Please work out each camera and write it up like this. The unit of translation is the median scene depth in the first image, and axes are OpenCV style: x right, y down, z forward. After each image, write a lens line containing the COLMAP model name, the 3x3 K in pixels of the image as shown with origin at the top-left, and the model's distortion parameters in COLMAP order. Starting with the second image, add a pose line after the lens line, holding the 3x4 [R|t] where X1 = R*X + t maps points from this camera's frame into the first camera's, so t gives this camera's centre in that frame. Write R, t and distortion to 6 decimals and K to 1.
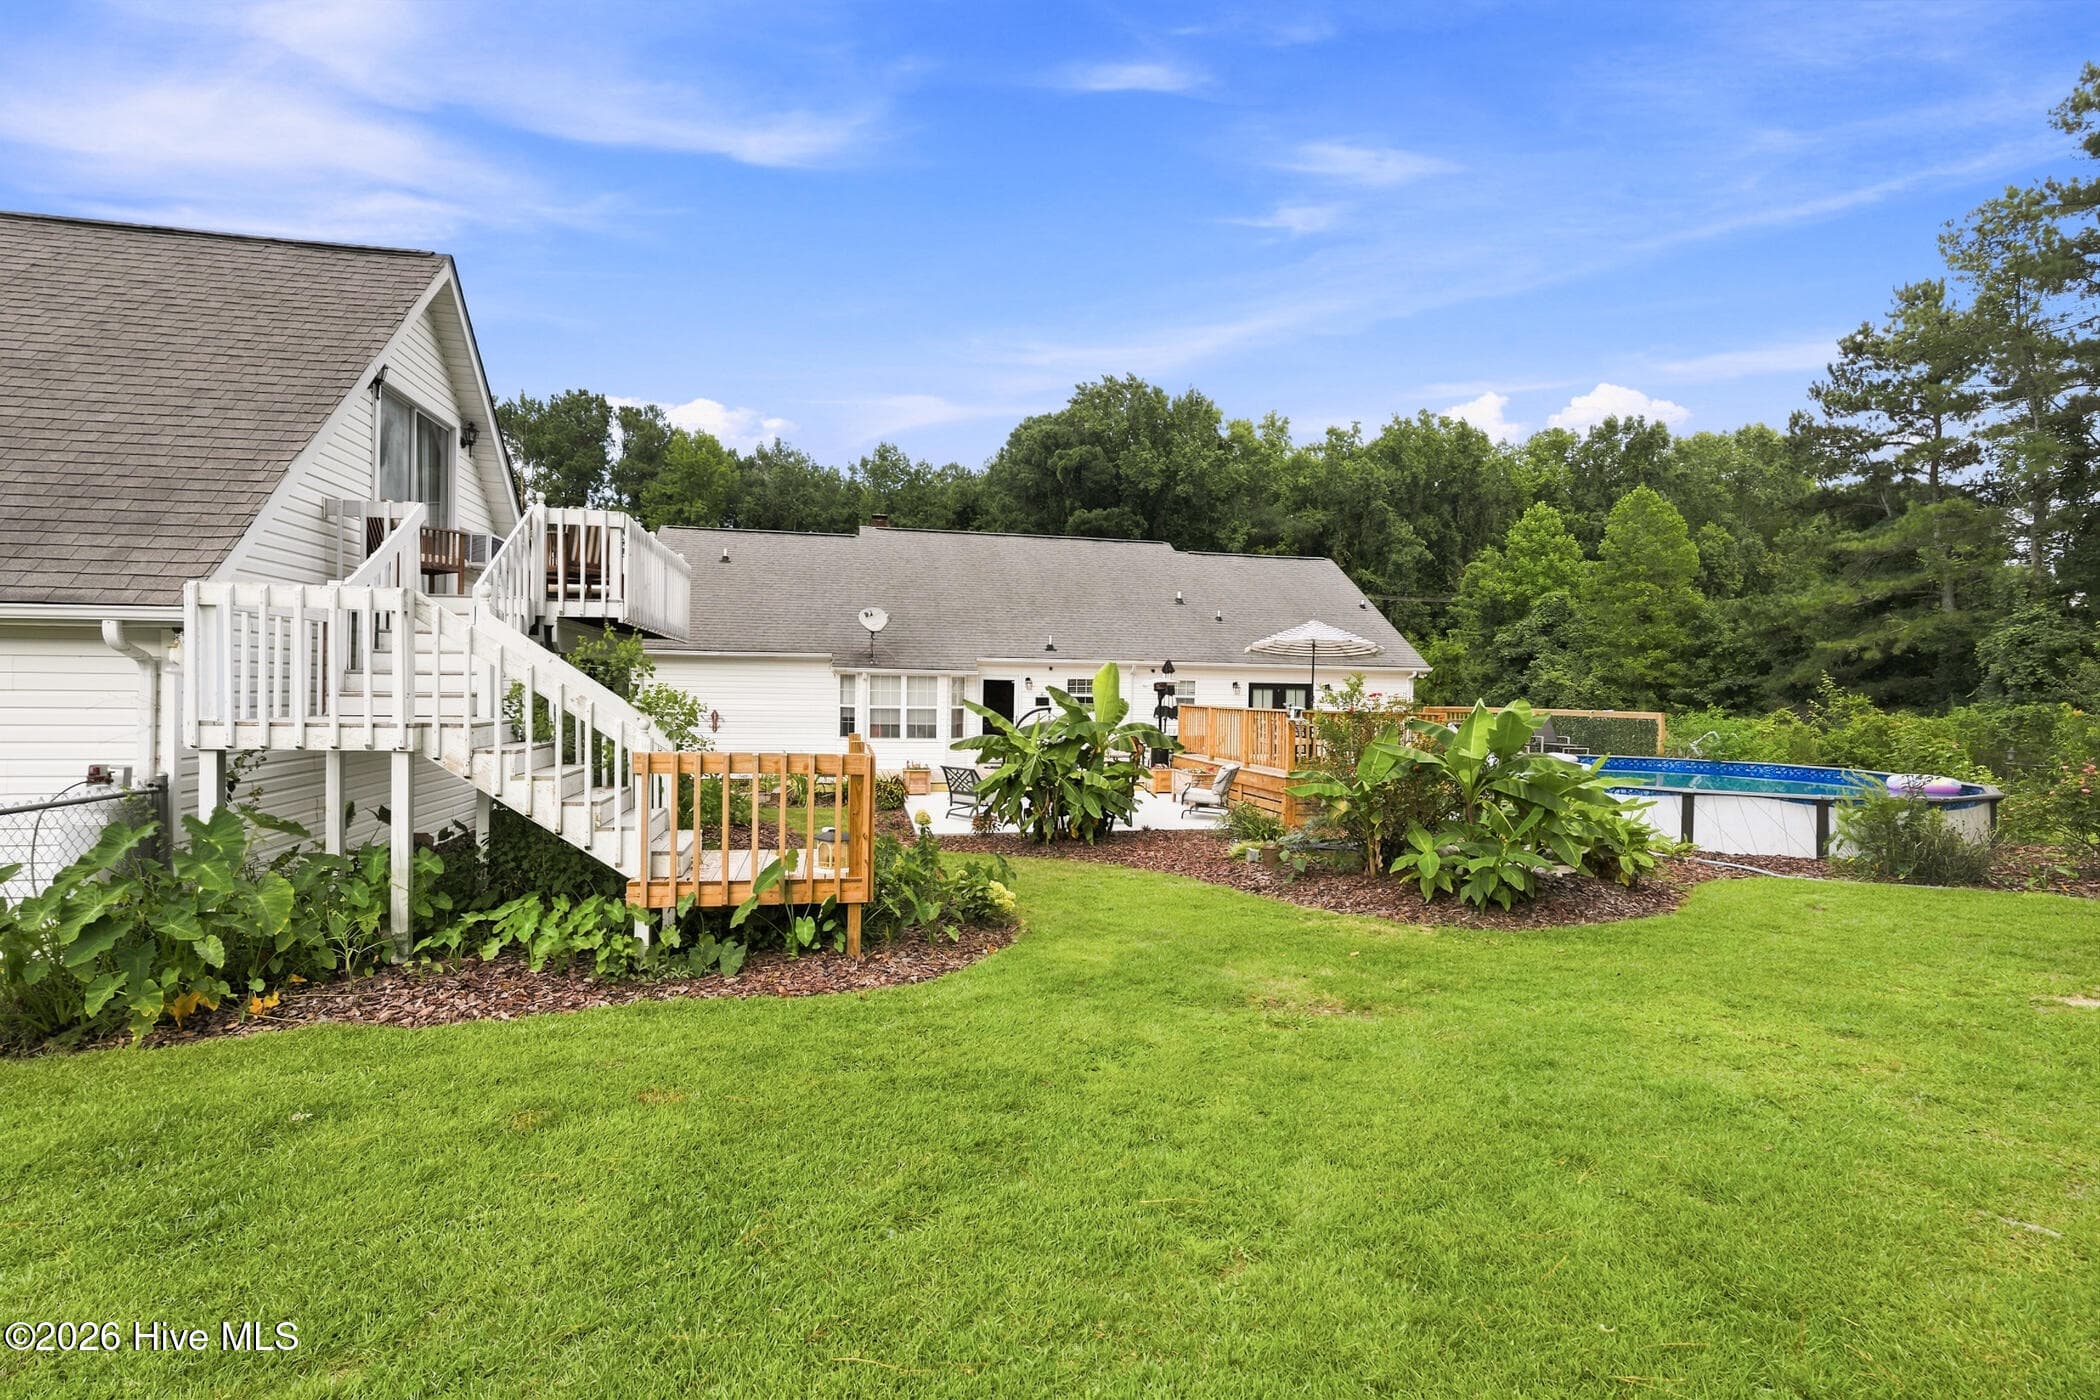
lens RADIAL K [[941.7, 0, 1049.0], [0, 941.7, 689.8], [0, 0, 1]] dist [-0.003337, 0.000903]
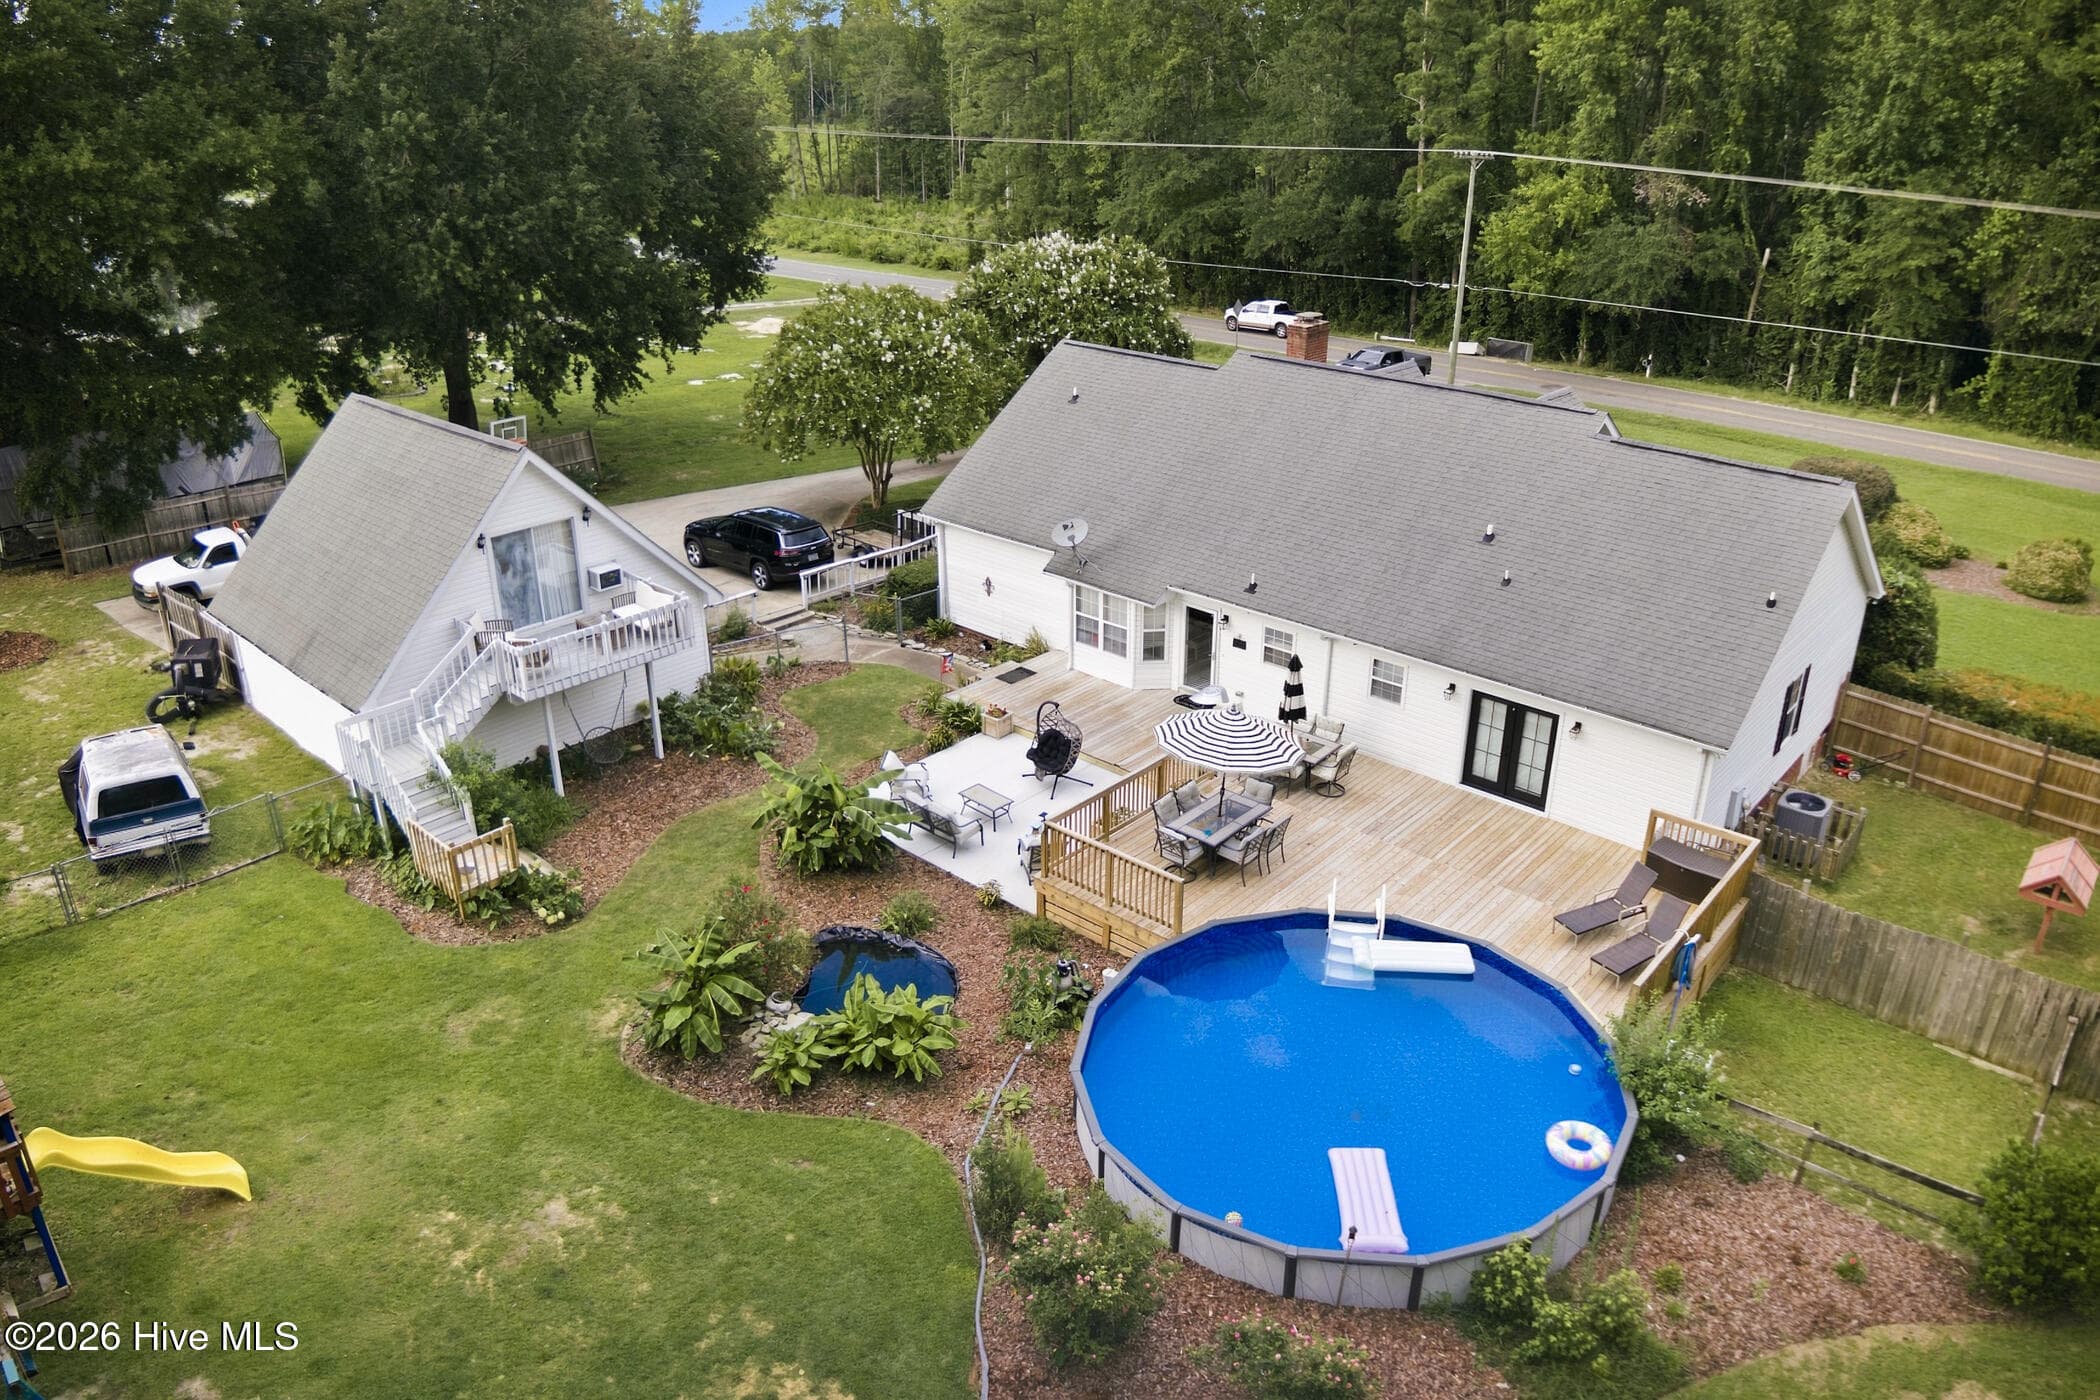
lens RADIAL K [[1472.5, 0, 1045.6], [0, 1472.5, 681.4], [0, 0, 1]] dist [-0.111645, 0.000513]
pose [[0.571394, 0.313635, -0.758381, 0.374521], [0.010304, 0.921279, 0.388766, -0.195331], [0.820611, -0.229953, 0.523181, 0.049111]]
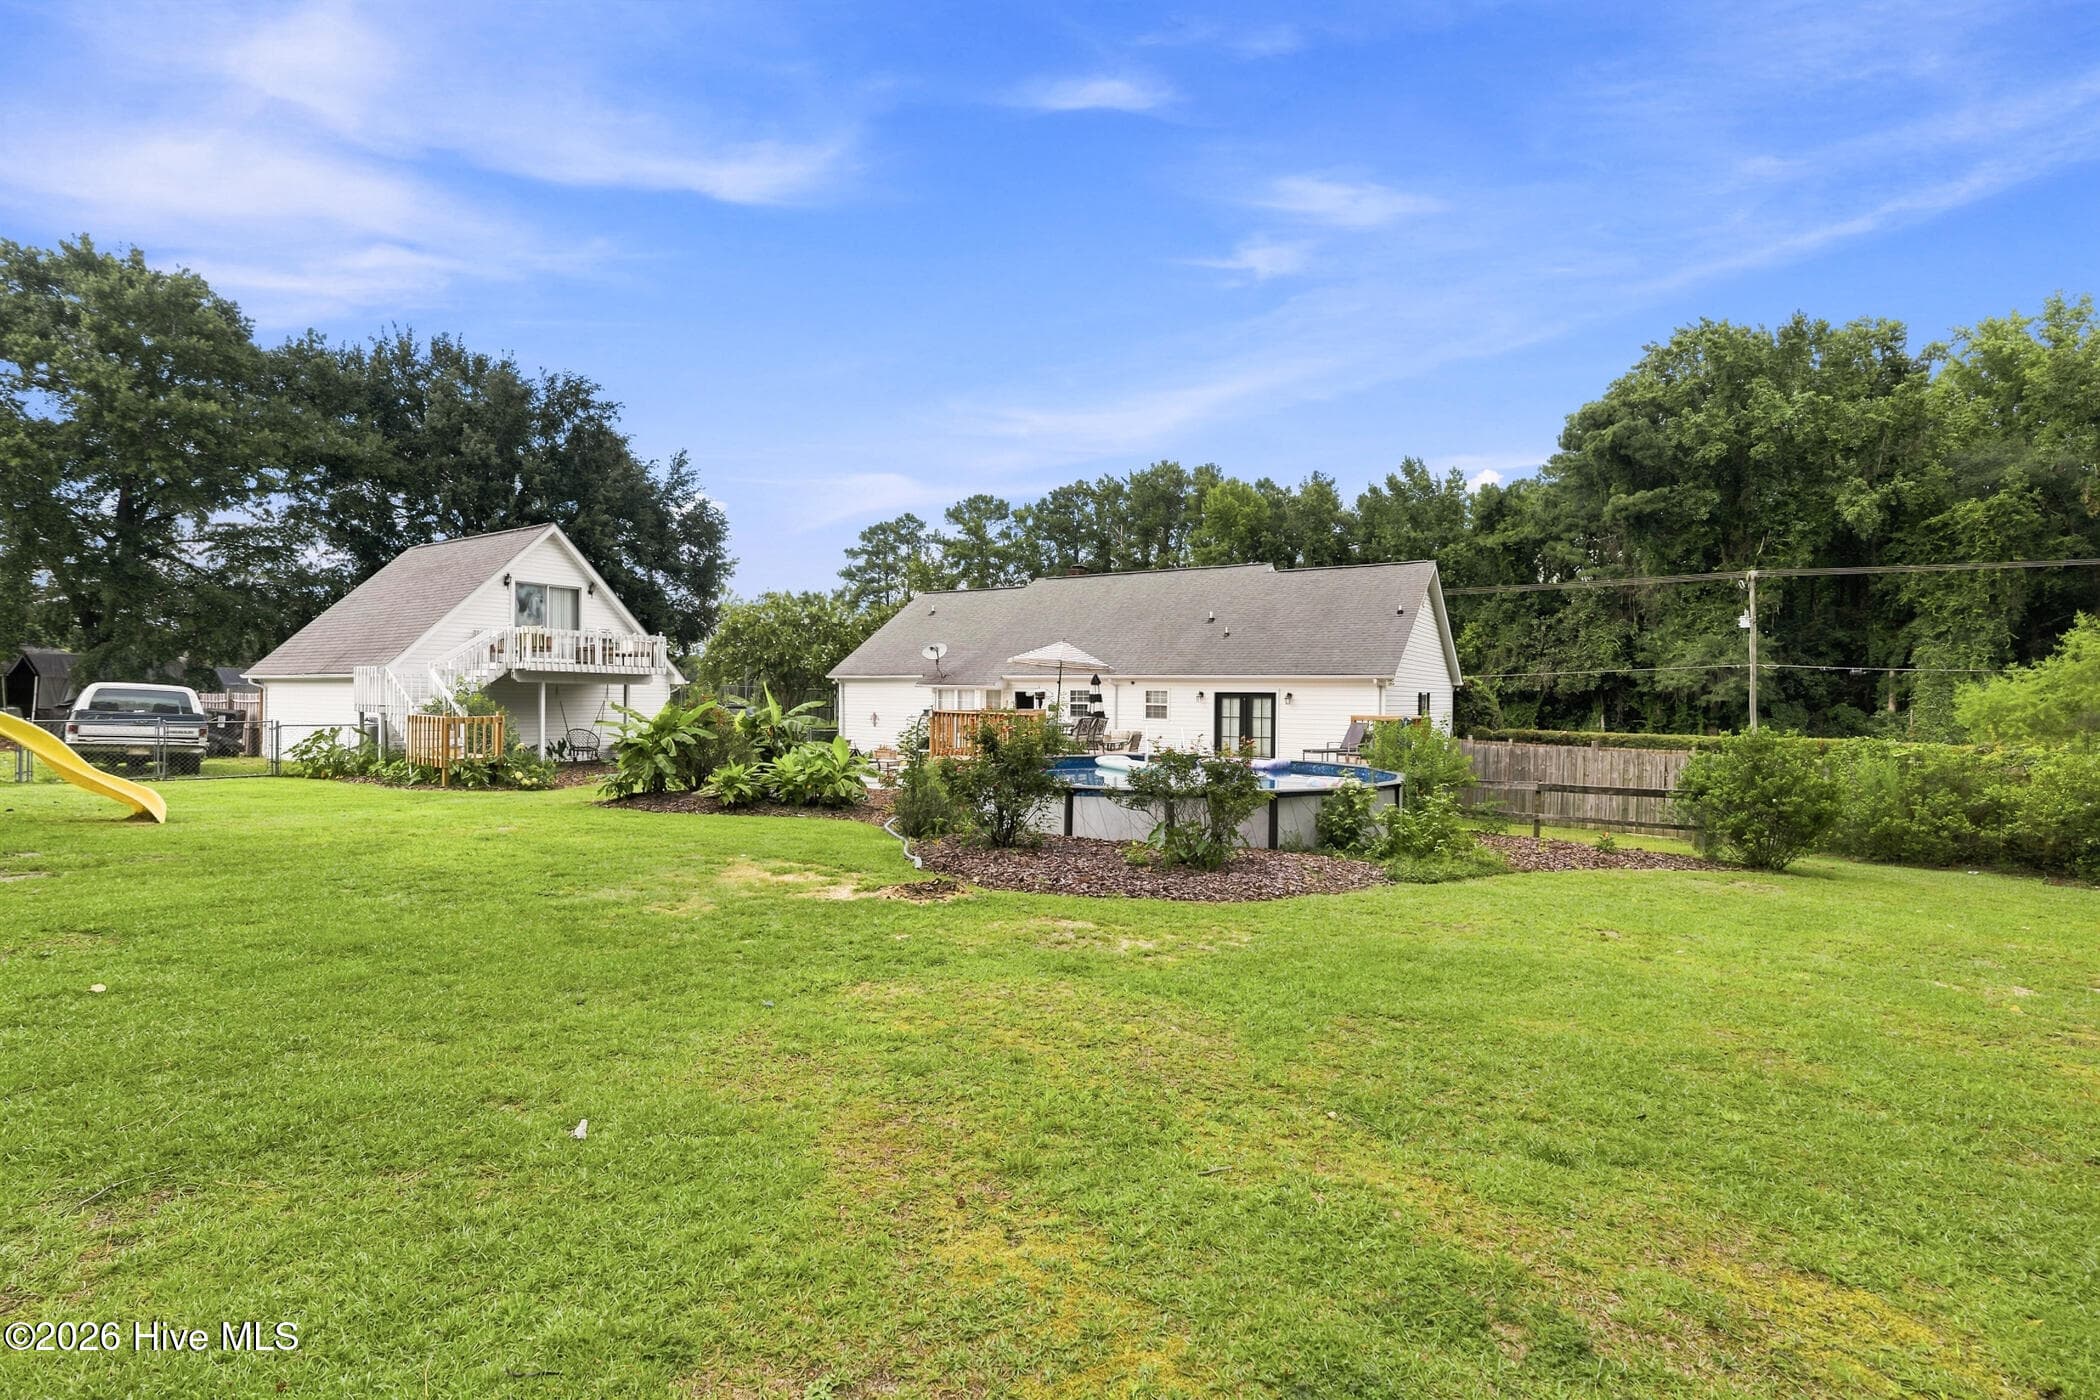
lens RADIAL K [[941.7, 0, 1049.0], [0, 941.7, 689.8], [0, 0, 1]] dist [-0.003337, 0.000903]
pose [[0.705435, -0.010272, -0.708700, 0.361177], [-0.001845, 0.999865, -0.016329, 0.003234], [0.708773, 0.012827, 0.705320, 0.031545]]
